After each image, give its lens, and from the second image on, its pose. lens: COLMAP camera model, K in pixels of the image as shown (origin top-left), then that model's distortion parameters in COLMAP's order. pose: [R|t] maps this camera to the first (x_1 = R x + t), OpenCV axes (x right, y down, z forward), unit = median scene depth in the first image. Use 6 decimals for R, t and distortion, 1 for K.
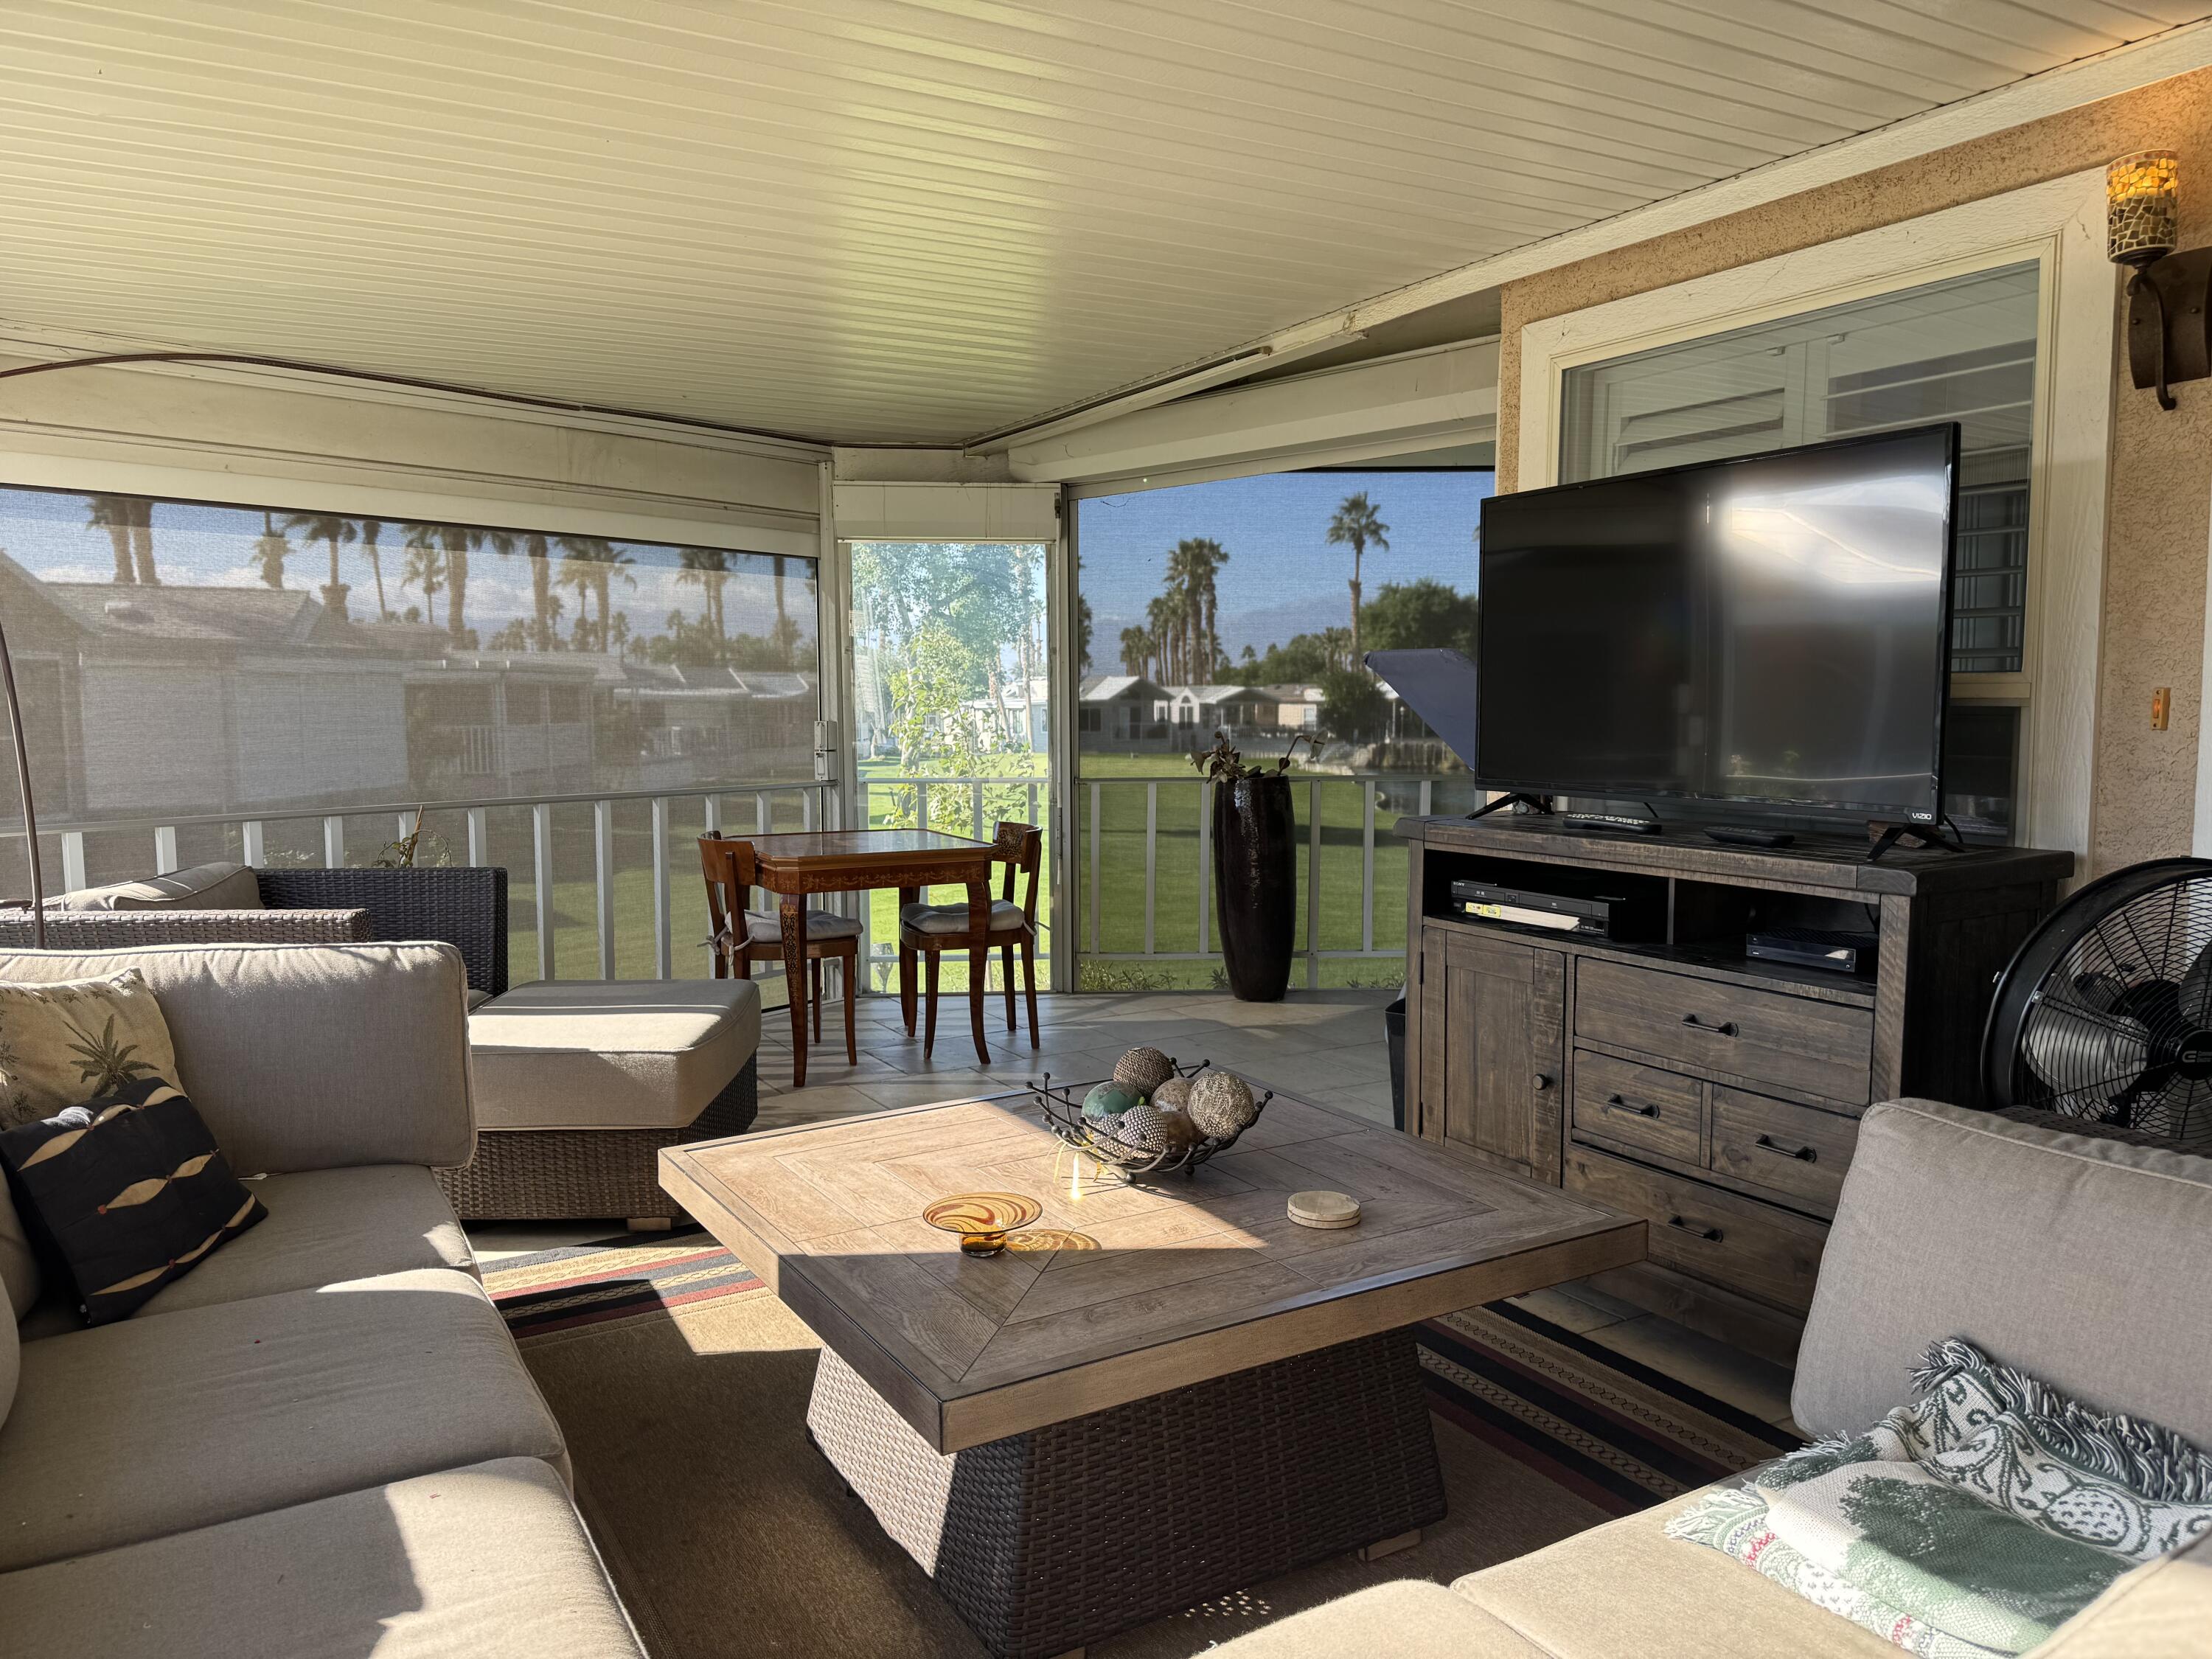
lens RADIAL K [[1608.2, 0, 1106.0], [0, 1608.2, 829.5], [0, 0, 1]] dist [0.057494, 0.001311]
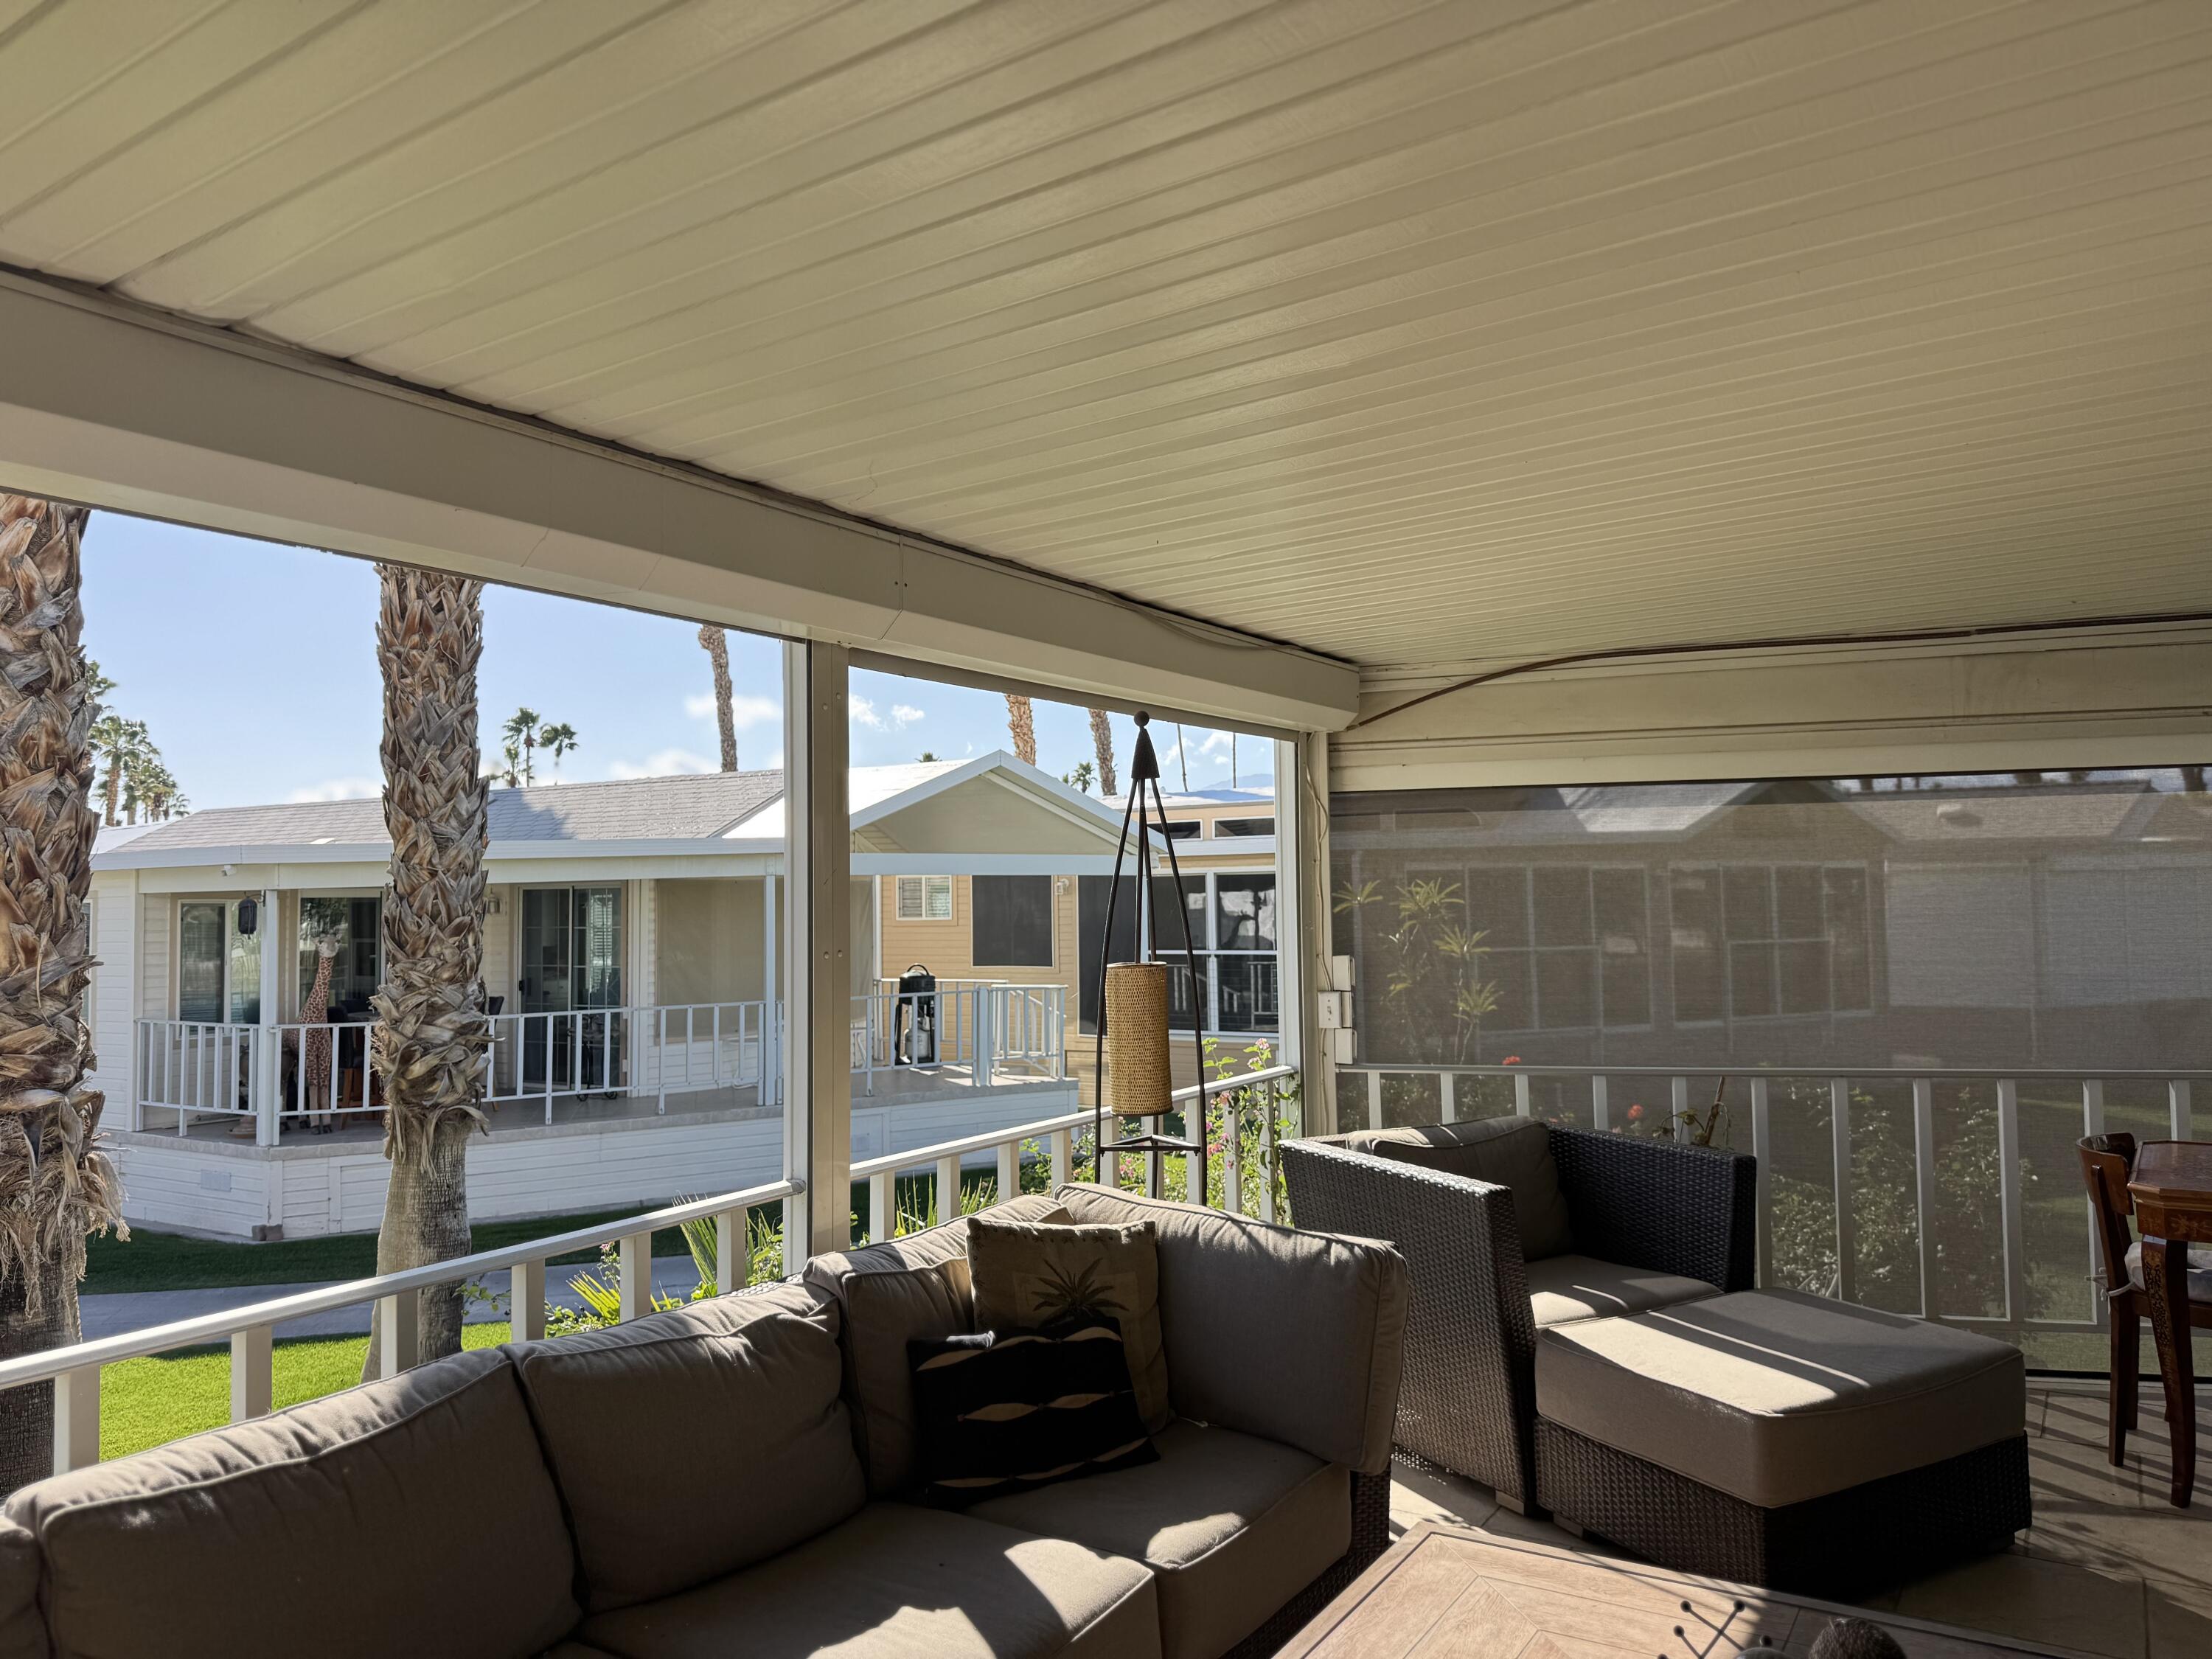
lens RADIAL K [[1608.2, 0, 1106.0], [0, 1608.2, 829.5], [0, 0, 1]] dist [0.057494, 0.001311]
pose [[0.471653, -0.033317, -0.881155, 0.474311], [-0.063561, 0.995402, -0.071659, -0.119298], [0.879491, 0.089805, 0.467366, 0.361856]]
